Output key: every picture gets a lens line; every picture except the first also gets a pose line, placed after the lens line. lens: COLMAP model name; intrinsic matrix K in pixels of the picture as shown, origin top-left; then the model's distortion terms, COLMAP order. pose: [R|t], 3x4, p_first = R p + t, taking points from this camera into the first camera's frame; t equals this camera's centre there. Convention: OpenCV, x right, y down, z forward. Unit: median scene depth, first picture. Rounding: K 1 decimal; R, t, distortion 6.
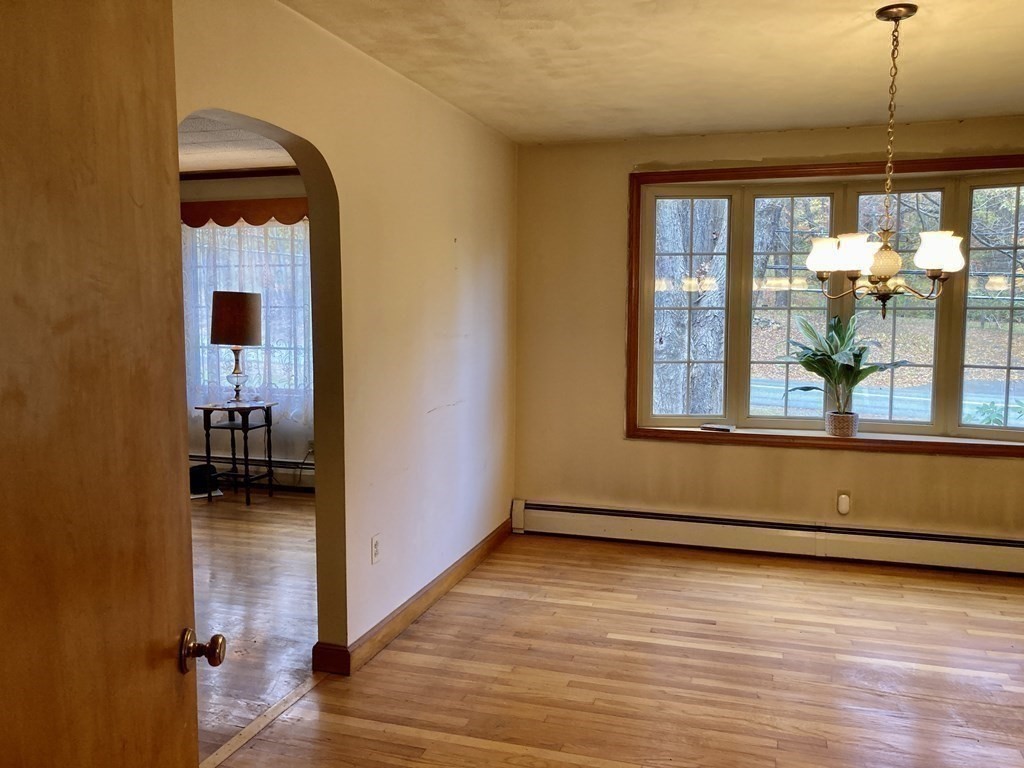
lens RADIAL K [[841.0, 0, 512.0], [0, 841.0, 384.0], [0, 0, 1]] dist [0.002792, -0.002562]
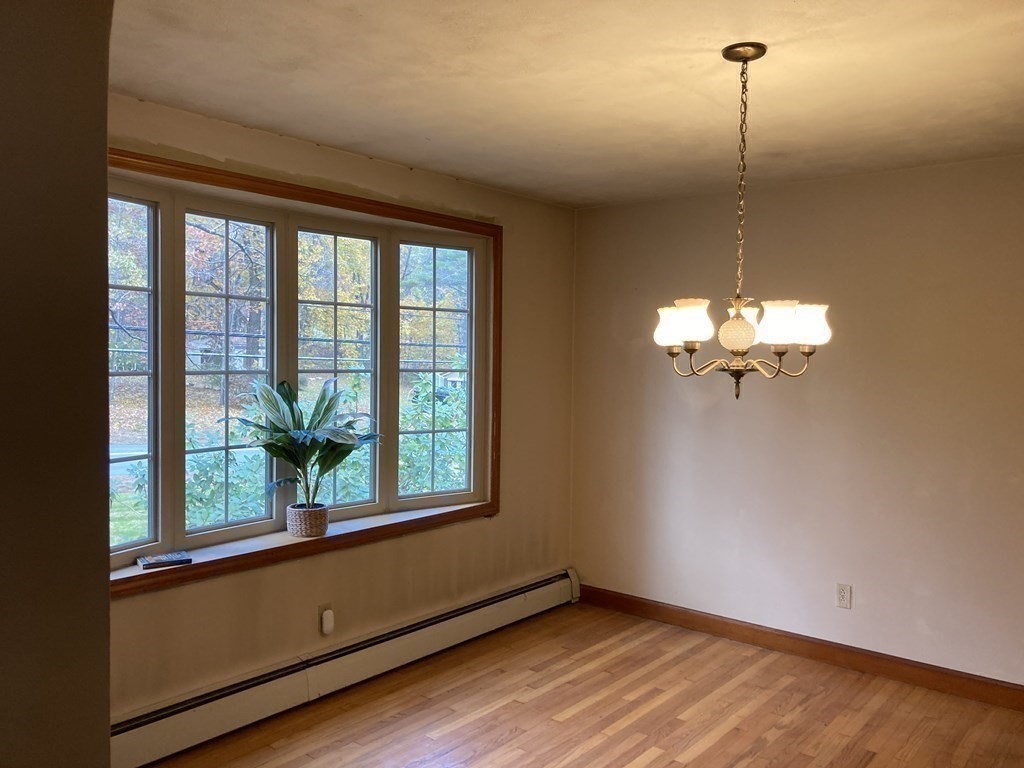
lens RADIAL K [[841.0, 0, 512.0], [0, 841.0, 384.0], [0, 0, 1]] dist [0.002792, -0.002562]
pose [[0.355992, -0.030028, 0.934006, -0.293338], [0.074941, 0.997182, 0.003496, -0.073914], [-0.931479, 0.068751, 0.357239, 0.592664]]
